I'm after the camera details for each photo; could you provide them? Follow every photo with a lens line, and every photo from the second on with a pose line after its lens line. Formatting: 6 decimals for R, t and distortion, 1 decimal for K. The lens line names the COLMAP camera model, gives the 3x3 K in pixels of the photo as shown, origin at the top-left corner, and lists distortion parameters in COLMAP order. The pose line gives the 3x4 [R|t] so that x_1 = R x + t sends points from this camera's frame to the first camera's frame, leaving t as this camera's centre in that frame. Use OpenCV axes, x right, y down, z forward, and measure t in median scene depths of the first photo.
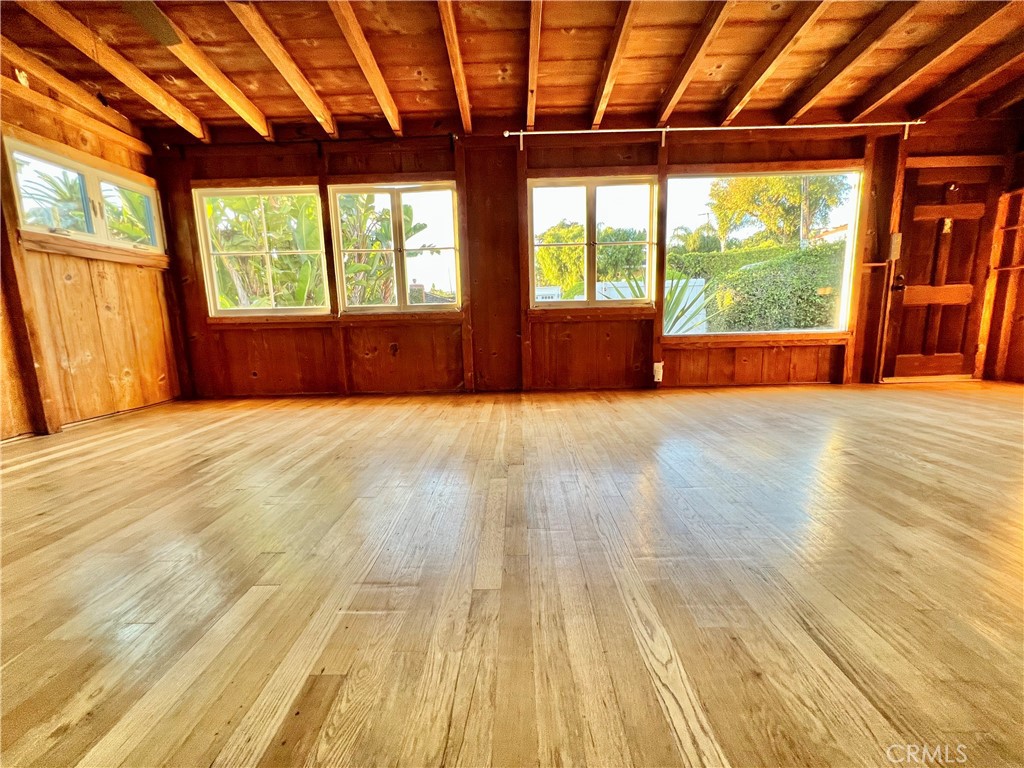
lens RADIAL K [[412.0, 0, 513.6], [0, 412.0, 381.9], [0, 0, 1]] dist [-0.003420, 0.000025]
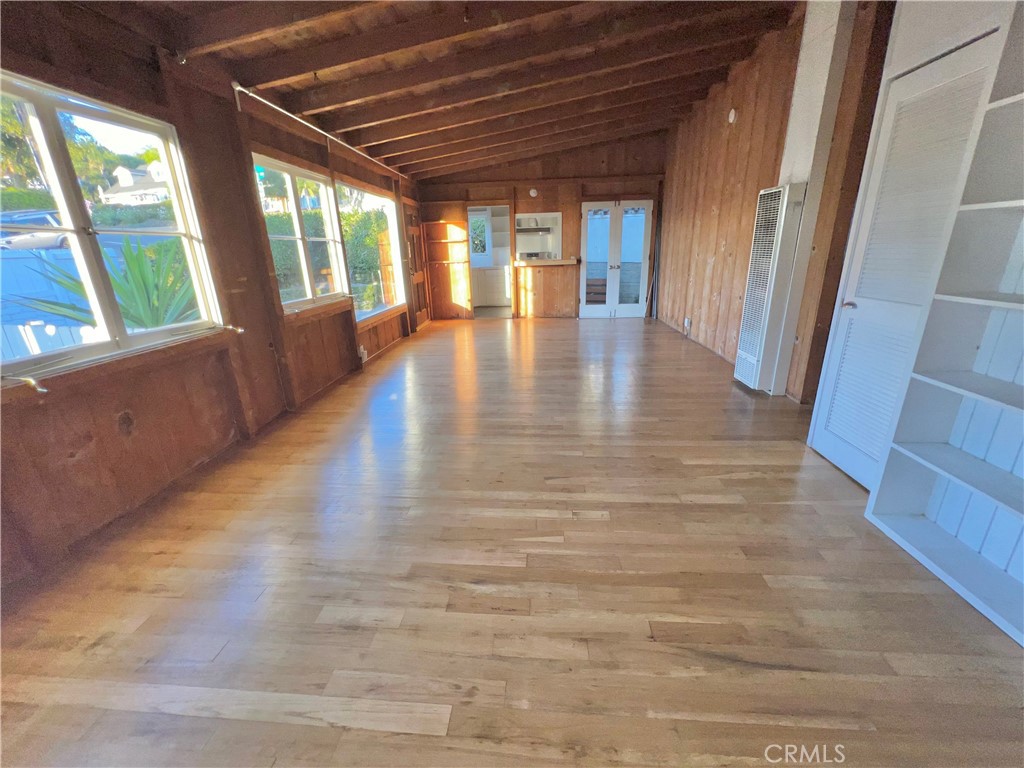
lens RADIAL K [[411.0, 0, 509.3], [0, 411.0, 382.2], [0, 0, 1]] dist [-0.004097, 0.000269]
pose [[0.071480, -0.282887, 0.956486, -0.764678], [0.182290, 0.946494, 0.266308, -0.183555], [-0.980643, 0.155322, 0.119223, 0.464829]]
